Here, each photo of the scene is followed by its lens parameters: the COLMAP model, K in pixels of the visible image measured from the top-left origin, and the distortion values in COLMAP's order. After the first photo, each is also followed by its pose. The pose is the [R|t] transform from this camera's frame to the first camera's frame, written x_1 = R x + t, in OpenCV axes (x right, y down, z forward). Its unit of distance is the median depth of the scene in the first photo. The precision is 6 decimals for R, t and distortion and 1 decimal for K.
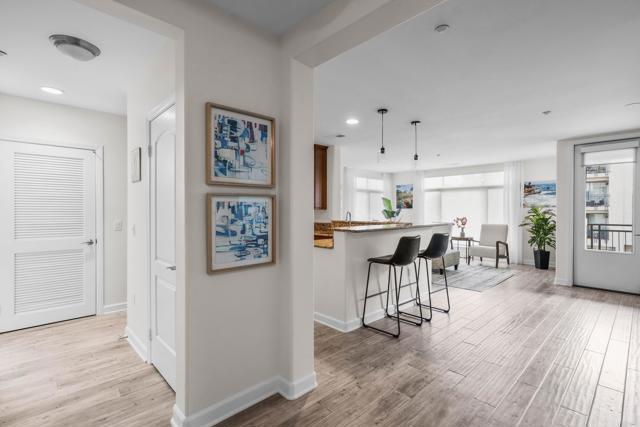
lens RADIAL K [[292.3, 0, 319.4], [0, 292.3, 212.9], [0, 0, 1]] dist [-0.000169, 0.000484]
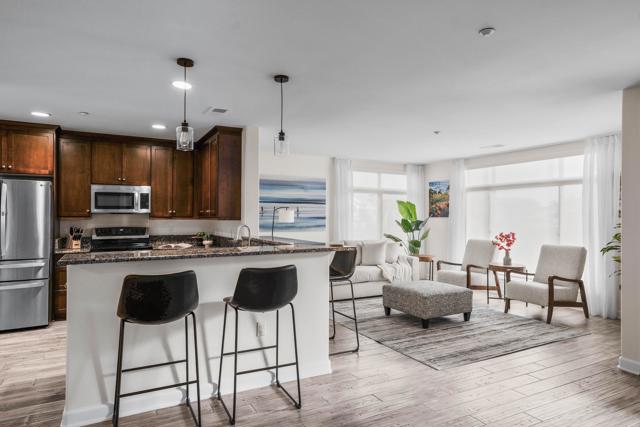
lens RADIAL K [[392.3, 0, 313.6], [0, 392.3, 214.9], [0, 0, 1]] dist [0.016077, 0.012473]
pose [[0.963533, 0.002722, -0.267577, 0.320159], [-0.007126, 0.999855, -0.015489, -0.006814], [0.267496, 0.016831, 0.963412, 0.107609]]
